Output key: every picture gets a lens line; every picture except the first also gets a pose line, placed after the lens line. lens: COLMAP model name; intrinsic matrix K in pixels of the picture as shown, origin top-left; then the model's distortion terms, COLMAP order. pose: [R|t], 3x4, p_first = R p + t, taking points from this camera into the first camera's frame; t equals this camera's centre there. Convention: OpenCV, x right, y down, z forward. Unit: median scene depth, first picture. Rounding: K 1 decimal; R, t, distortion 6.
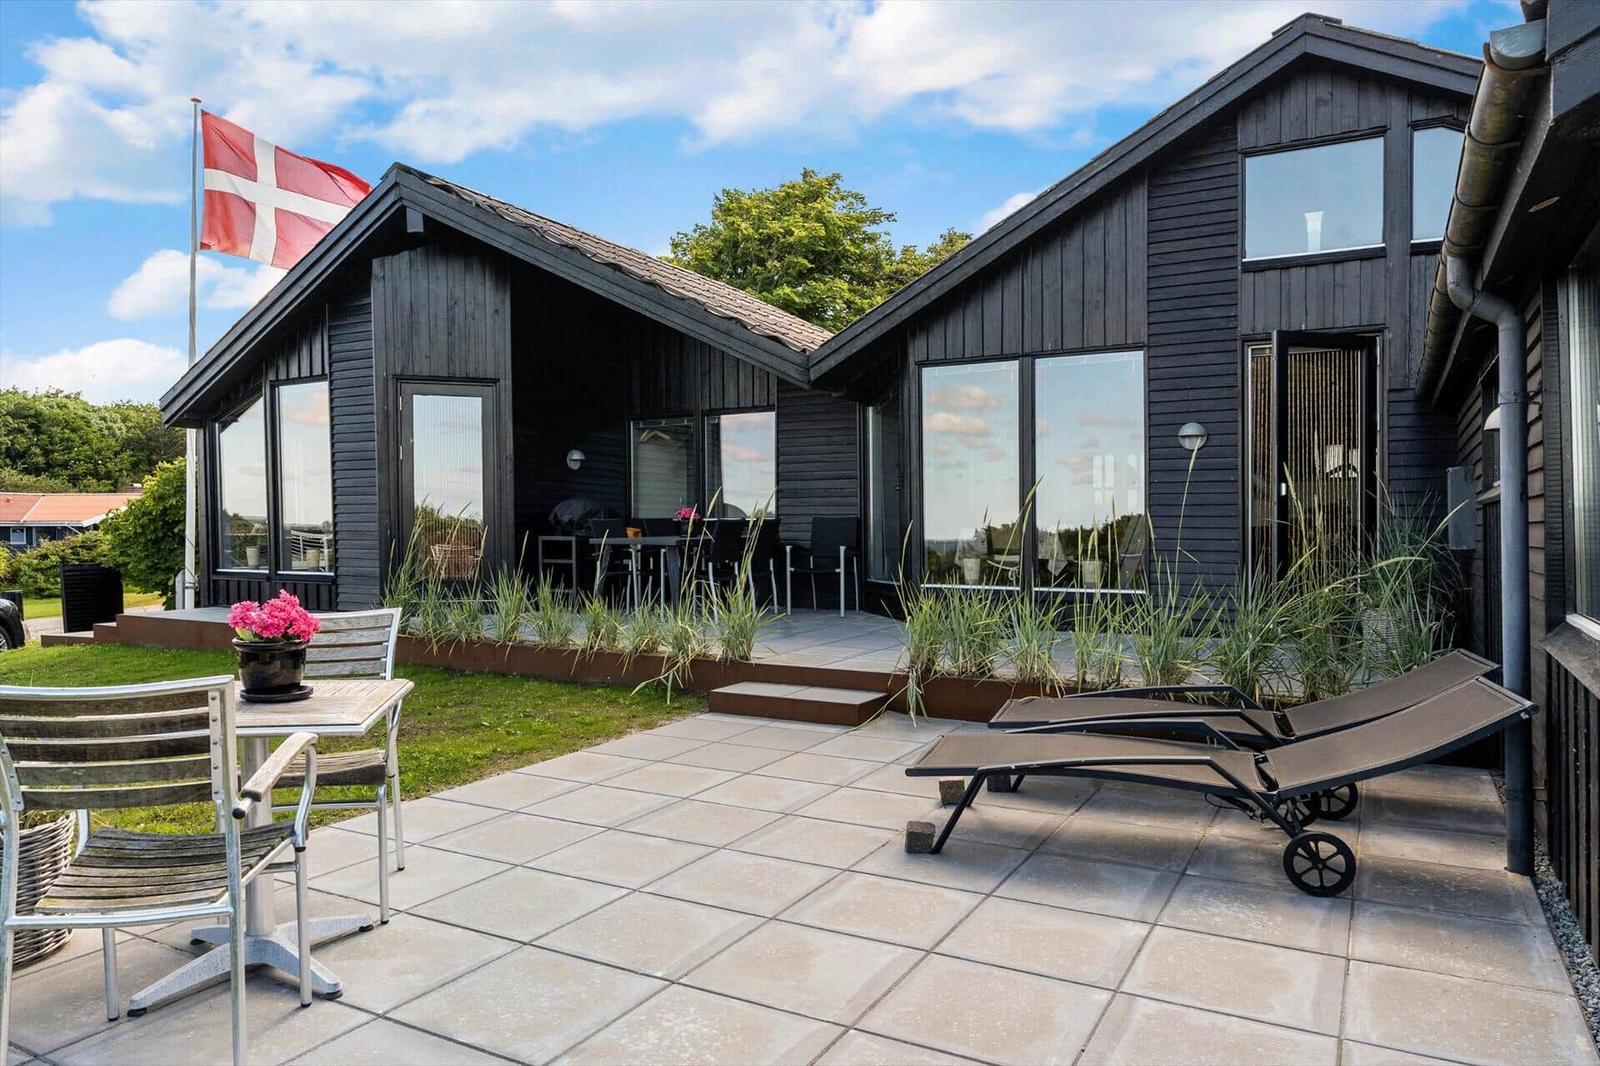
lens RADIAL K [[1046.9, 0, 808.1], [0, 1046.9, 549.5], [0, 0, 1]] dist [0.004637, 0.000622]
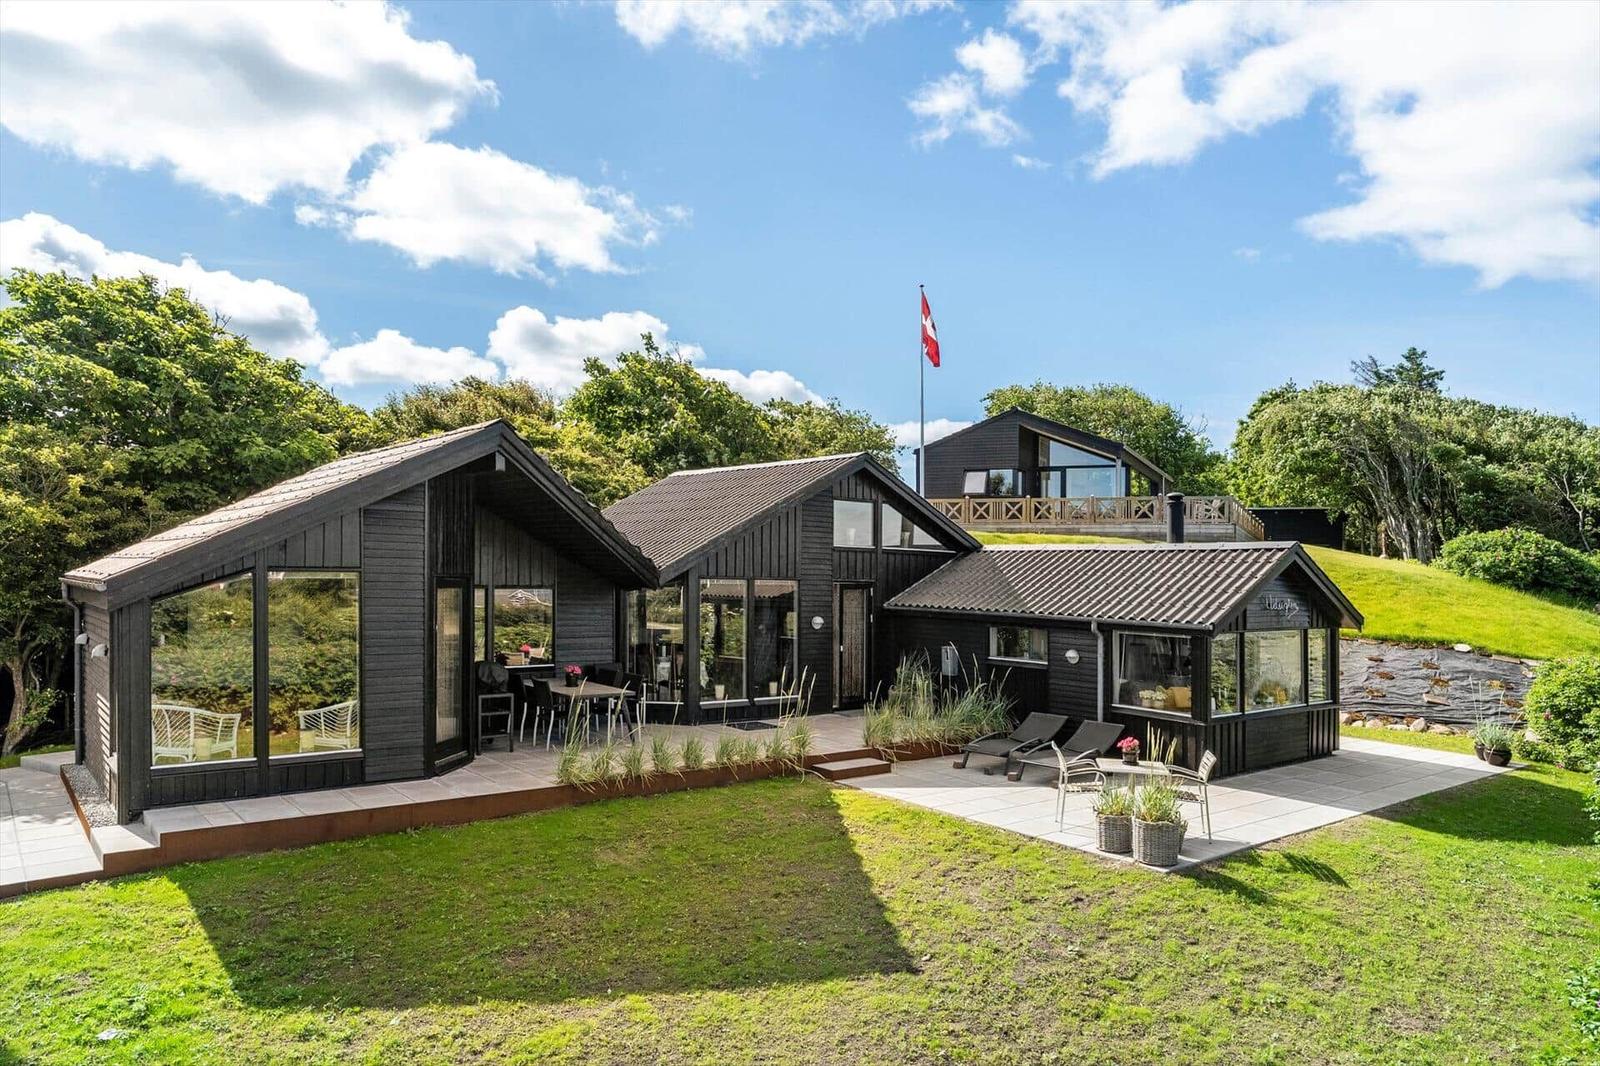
lens RADIAL K [[1046.9, 0, 808.1], [0, 1046.9, 549.5], [0, 0, 1]] dist [0.004637, 0.000622]
pose [[0.380838, 0.025432, 0.924292, -1.424999], [0.008082, 0.999492, -0.030831, -0.163469], [-0.924606, 0.019211, 0.380439, 0.157015]]
